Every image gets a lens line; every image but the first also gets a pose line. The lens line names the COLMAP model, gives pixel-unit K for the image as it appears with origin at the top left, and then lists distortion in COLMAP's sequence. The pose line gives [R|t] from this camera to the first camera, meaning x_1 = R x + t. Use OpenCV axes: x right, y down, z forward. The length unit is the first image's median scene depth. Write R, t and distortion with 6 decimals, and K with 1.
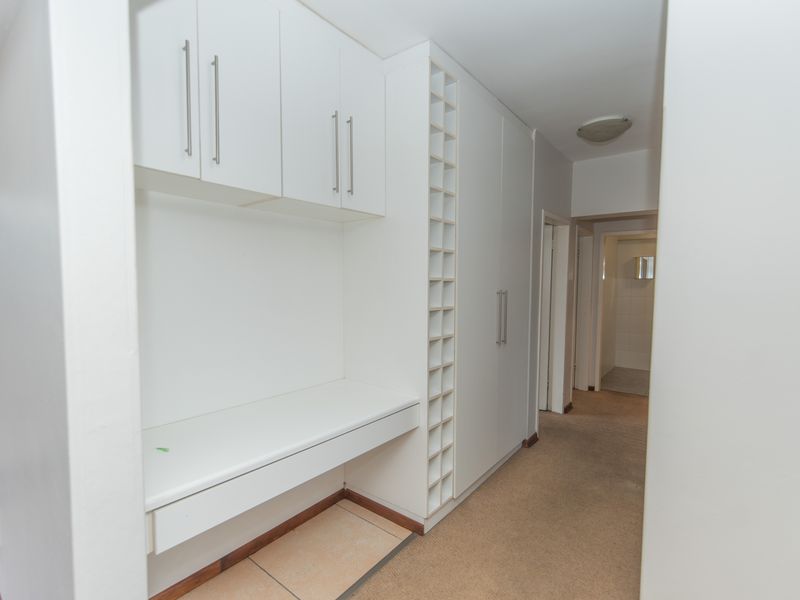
lens RADIAL K [[390.2, 0, 401.6], [0, 390.2, 299.3], [0, 0, 1]] dist [-0.004825, -0.000696]
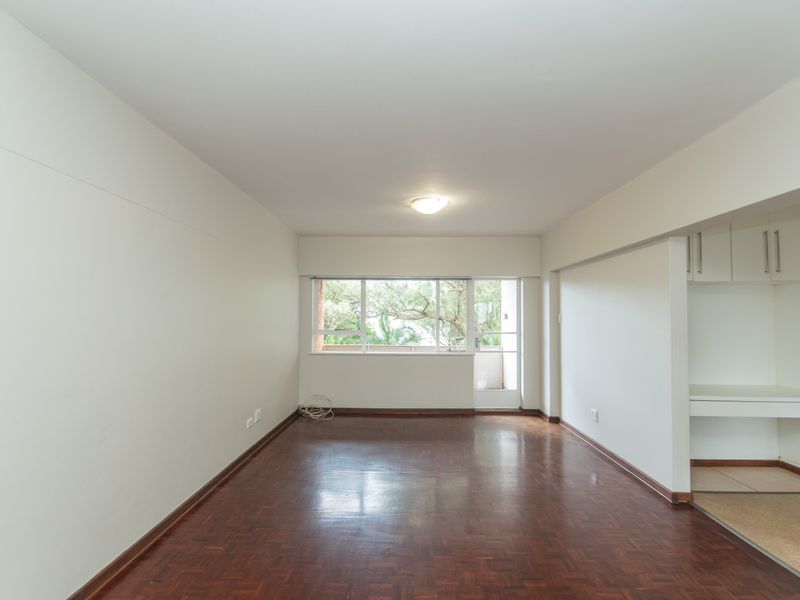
lens RADIAL K [[390.2, 0, 400.7], [0, 390.2, 302.3], [0, 0, 1]] dist [-0.004825, -0.000696]
pose [[0.615033, -0.035116, -0.787719, 0.196368], [-0.044016, 0.995921, -0.078764, 0.071325], [0.787272, 0.083115, 0.610978, -1.401085]]
